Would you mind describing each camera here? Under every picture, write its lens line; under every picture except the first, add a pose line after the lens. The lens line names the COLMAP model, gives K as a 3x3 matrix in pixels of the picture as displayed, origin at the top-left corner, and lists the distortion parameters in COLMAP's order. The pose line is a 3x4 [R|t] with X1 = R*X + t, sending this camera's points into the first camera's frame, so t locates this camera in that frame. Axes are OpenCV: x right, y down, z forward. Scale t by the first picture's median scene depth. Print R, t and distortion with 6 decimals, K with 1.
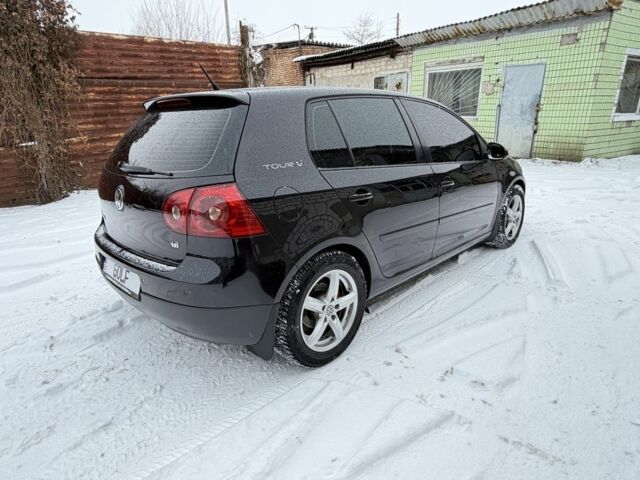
lens RADIAL K [[391.8, 0, 314.3], [0, 391.8, 241.5], [0, 0, 1]] dist [0.000287, -0.000040]
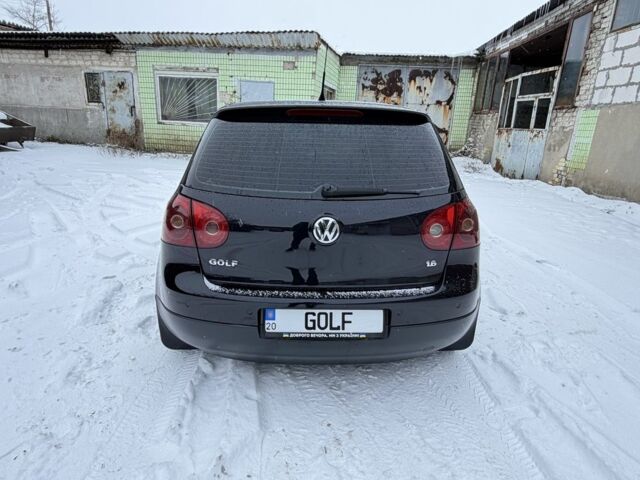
lens RADIAL K [[391.8, 0, 314.3], [0, 391.8, 241.5], [0, 0, 1]] dist [0.000287, -0.000040]
pose [[0.680660, -0.174993, 0.711392, -0.235200], [0.180413, 0.981186, 0.068738, -0.031499], [-0.710037, 0.081557, 0.699425, 0.097334]]
